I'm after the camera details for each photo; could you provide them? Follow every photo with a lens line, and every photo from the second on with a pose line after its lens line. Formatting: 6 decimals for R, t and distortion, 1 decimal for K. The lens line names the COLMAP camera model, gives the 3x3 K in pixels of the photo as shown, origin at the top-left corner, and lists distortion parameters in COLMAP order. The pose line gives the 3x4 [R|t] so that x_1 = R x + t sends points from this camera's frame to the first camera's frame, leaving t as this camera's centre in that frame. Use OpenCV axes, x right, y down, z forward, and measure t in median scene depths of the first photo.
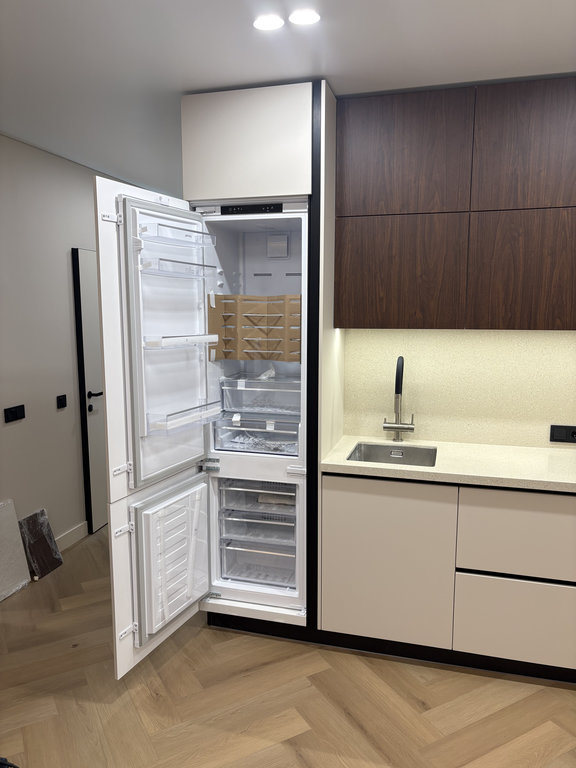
lens RADIAL K [[570.2, 0, 288.0], [0, 570.2, 384.0], [0, 0, 1]] dist [0.009951, -0.004113]
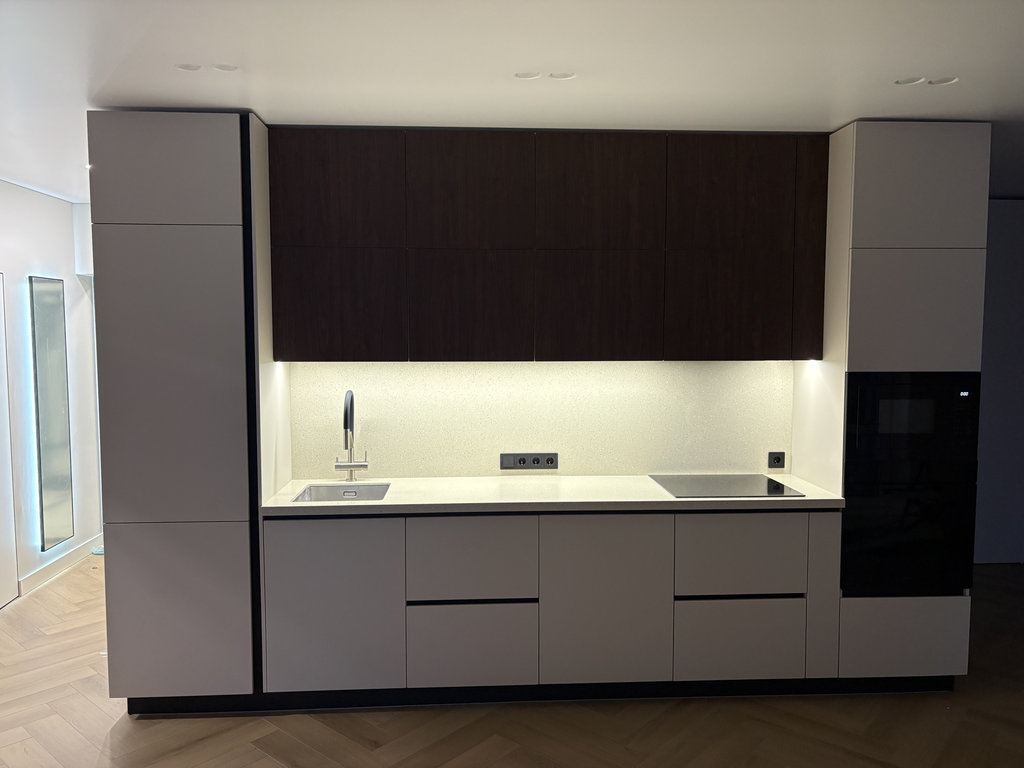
lens RADIAL K [[760.2, 0, 512.0], [0, 760.2, 384.0], [0, 0, 1]] dist [0.009951, -0.004113]
pose [[0.940619, -0.022153, 0.338742, 0.023128], [0.040855, 0.998003, -0.048179, 0.013946], [-0.336998, 0.059157, 0.939645, -0.284288]]
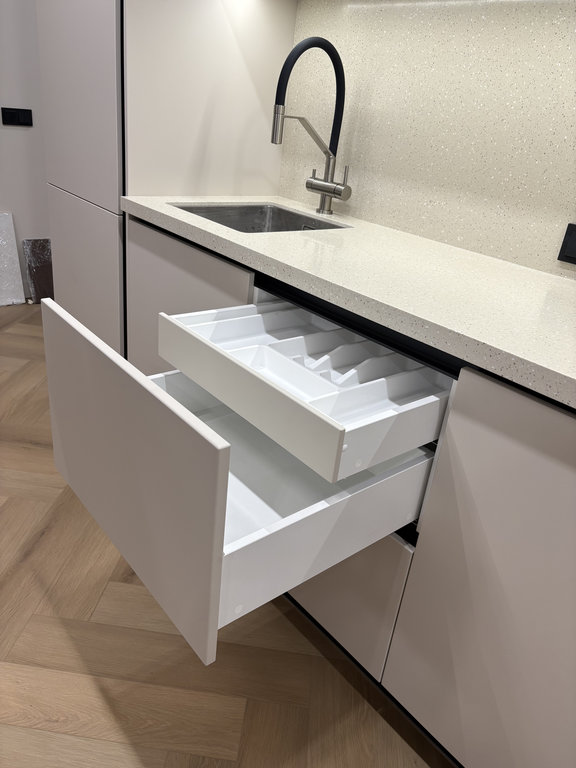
lens RADIAL K [[570.2, 0, 288.0], [0, 570.2, 384.0], [0, 0, 1]] dist [0.009951, -0.004113]
pose [[0.825438, 0.324557, -0.461860, 0.525918], [-0.181594, 0.927367, 0.327131, 0.082693], [0.534486, -0.186155, 0.824422, 0.489576]]
